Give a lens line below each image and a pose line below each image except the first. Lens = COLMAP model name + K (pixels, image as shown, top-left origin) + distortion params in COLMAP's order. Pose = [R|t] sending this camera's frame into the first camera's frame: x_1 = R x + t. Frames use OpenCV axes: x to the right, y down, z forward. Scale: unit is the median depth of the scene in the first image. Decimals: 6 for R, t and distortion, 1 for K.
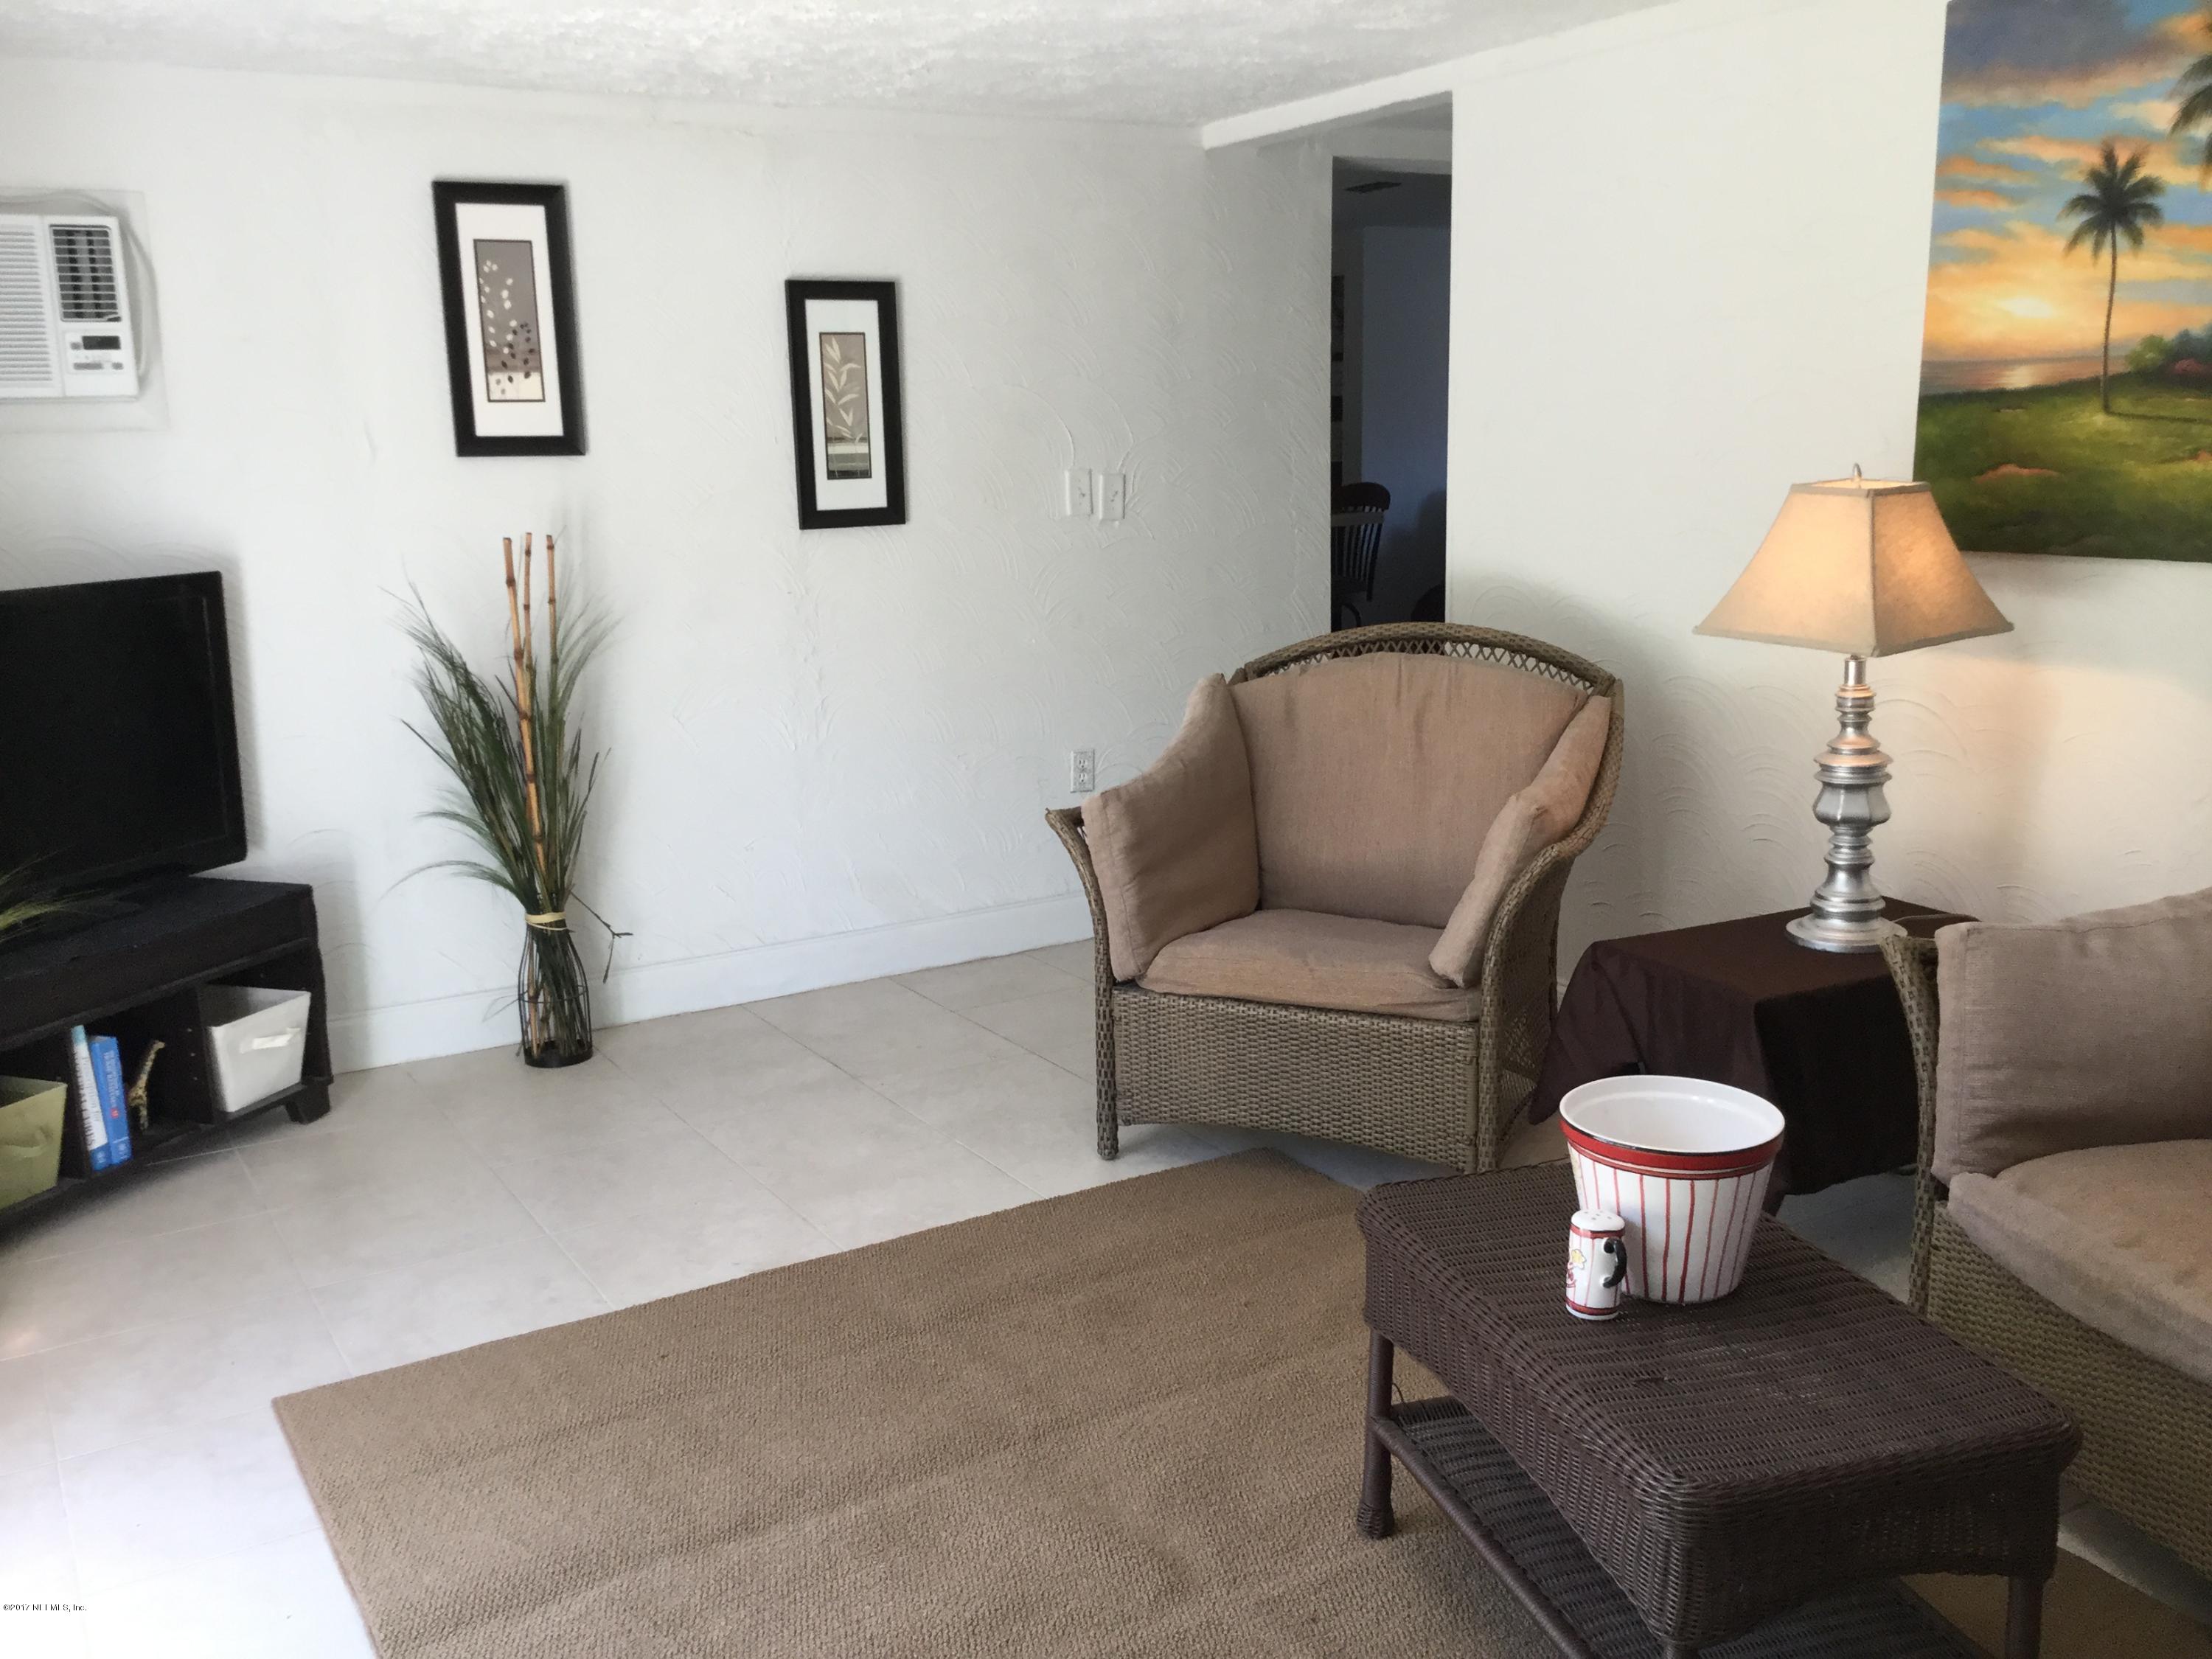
lens RADIAL K [[1992.6, 0, 1106.0], [0, 1992.6, 829.5], [0, 0, 1]] dist [0.083138, -0.116436]
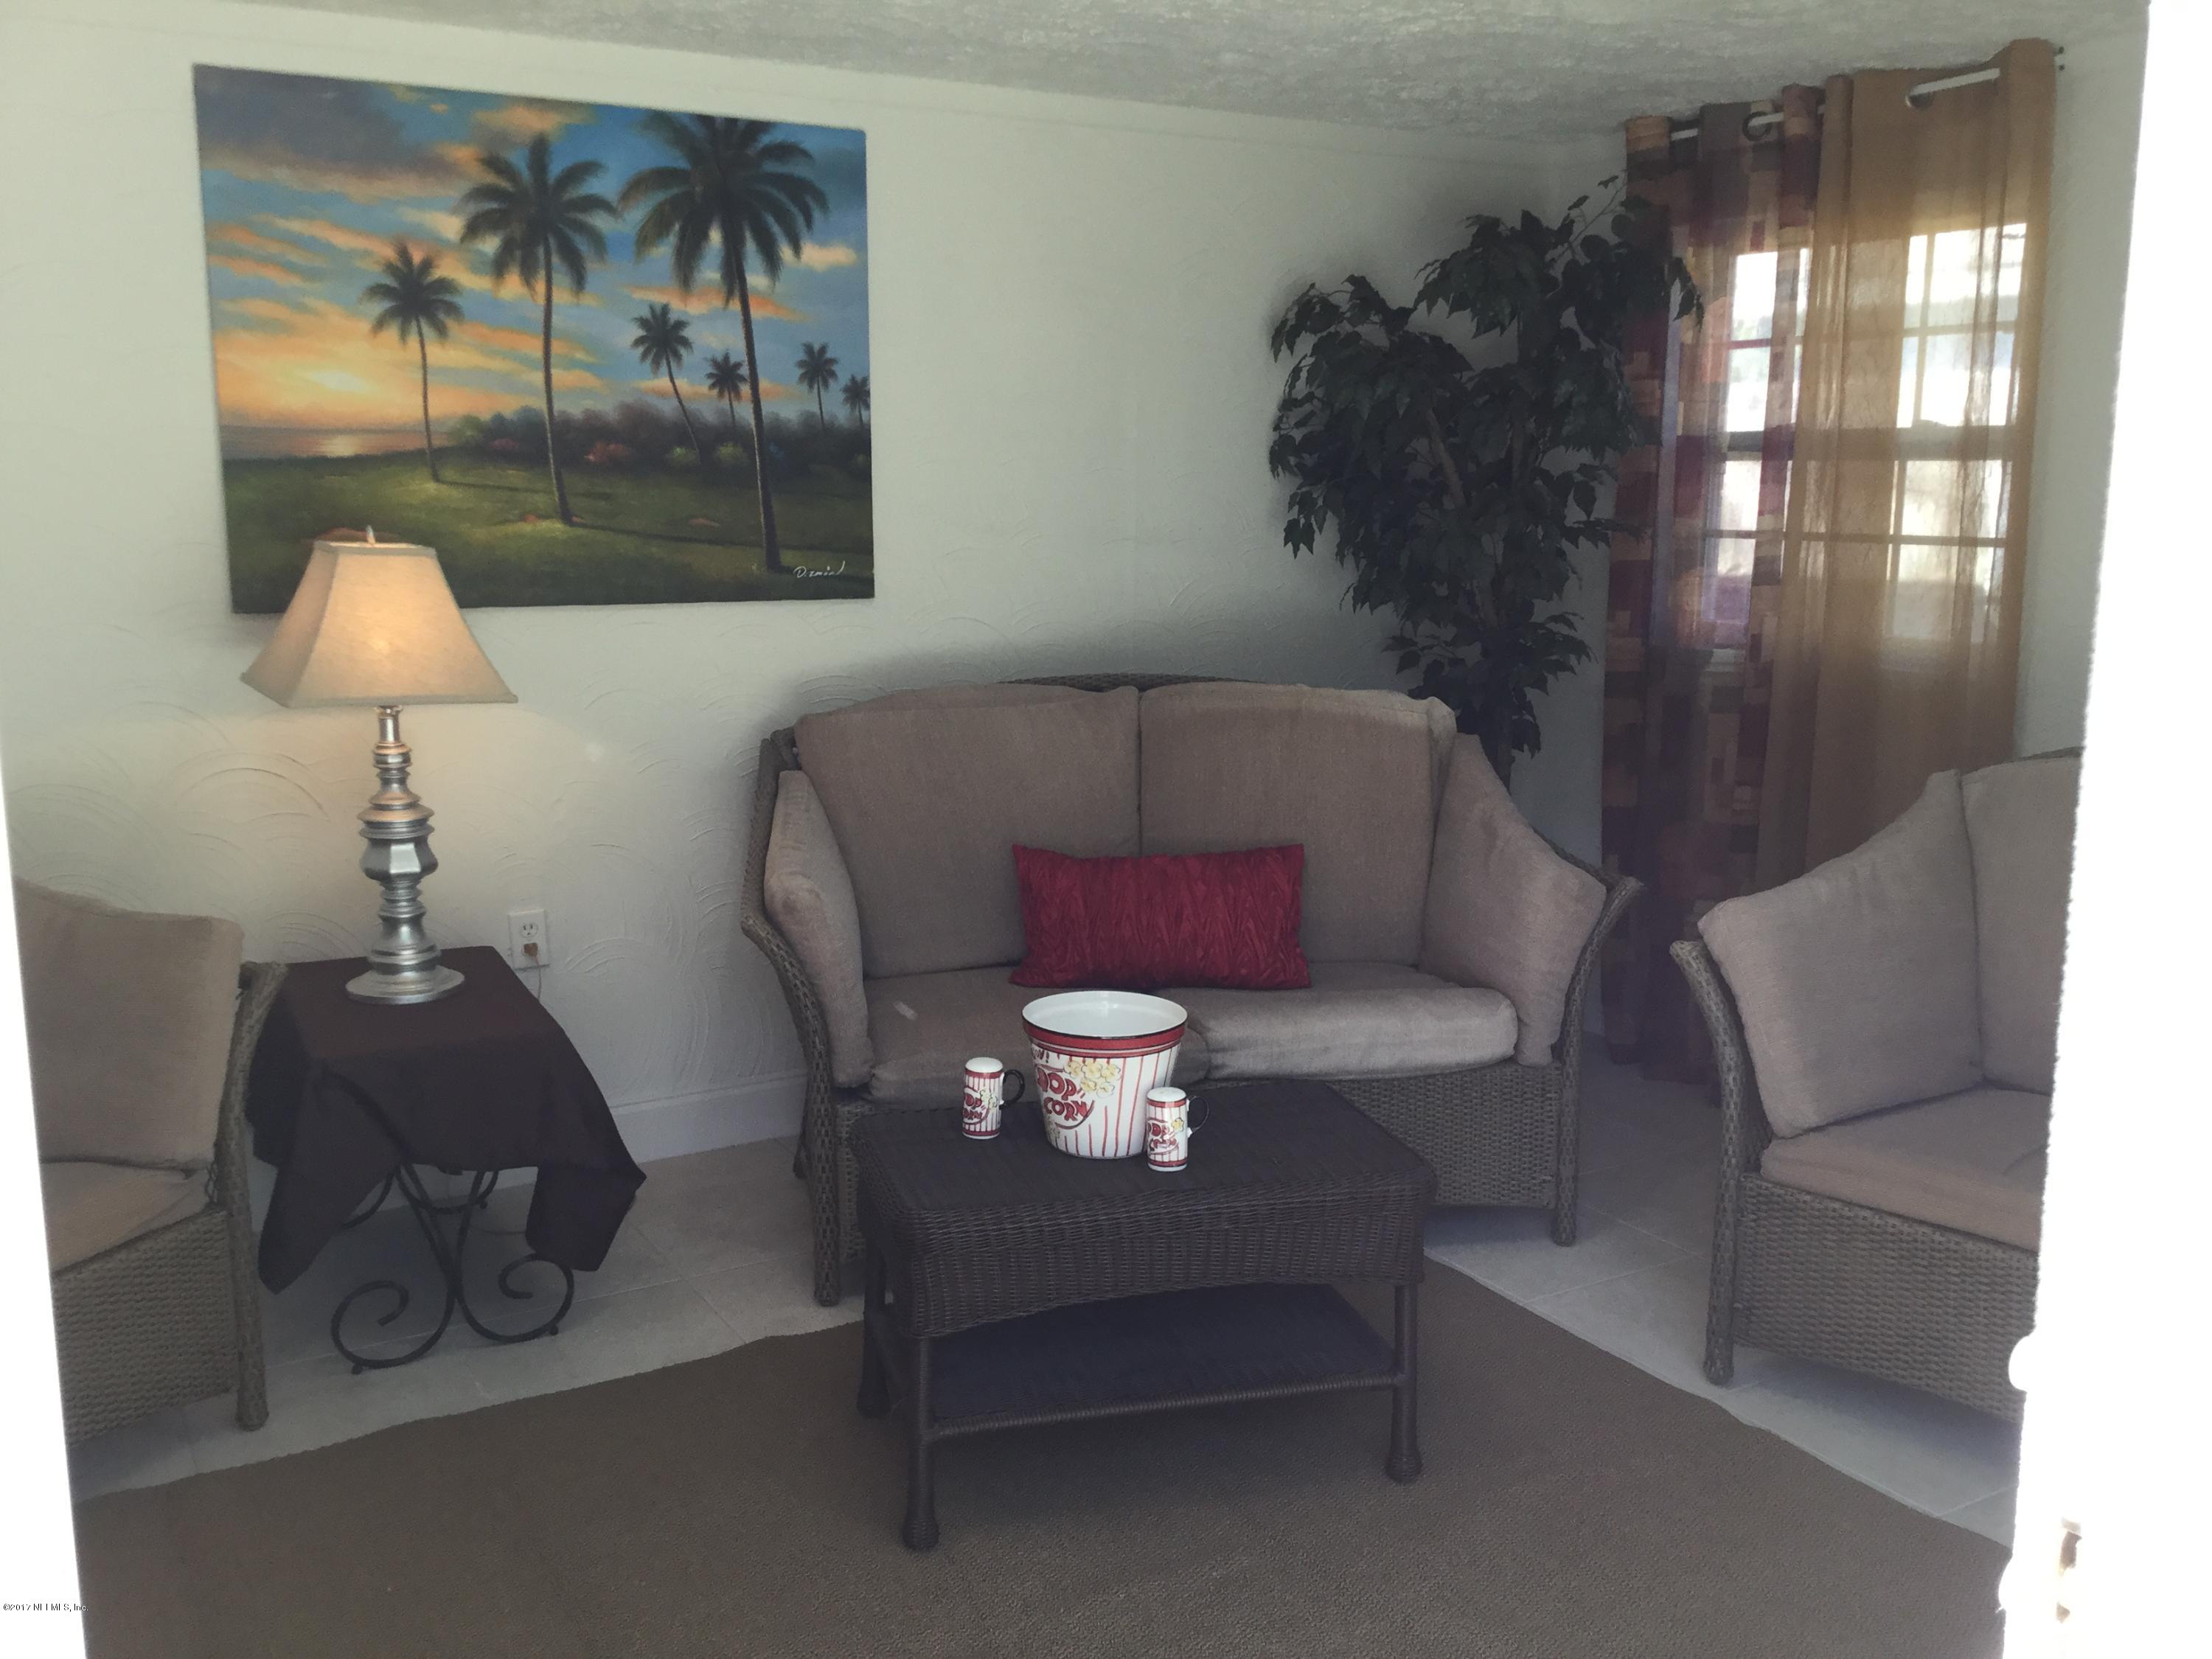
lens RADIAL K [[1992.6, 0, 1106.0], [0, 1992.6, 829.5], [0, 0, 1]] dist [0.083138, -0.116436]
pose [[0.036808, -0.152669, 0.987592, -0.635025], [0.197875, 0.969807, 0.142545, -0.103278], [-0.979536, 0.190173, 0.065906, 0.595387]]
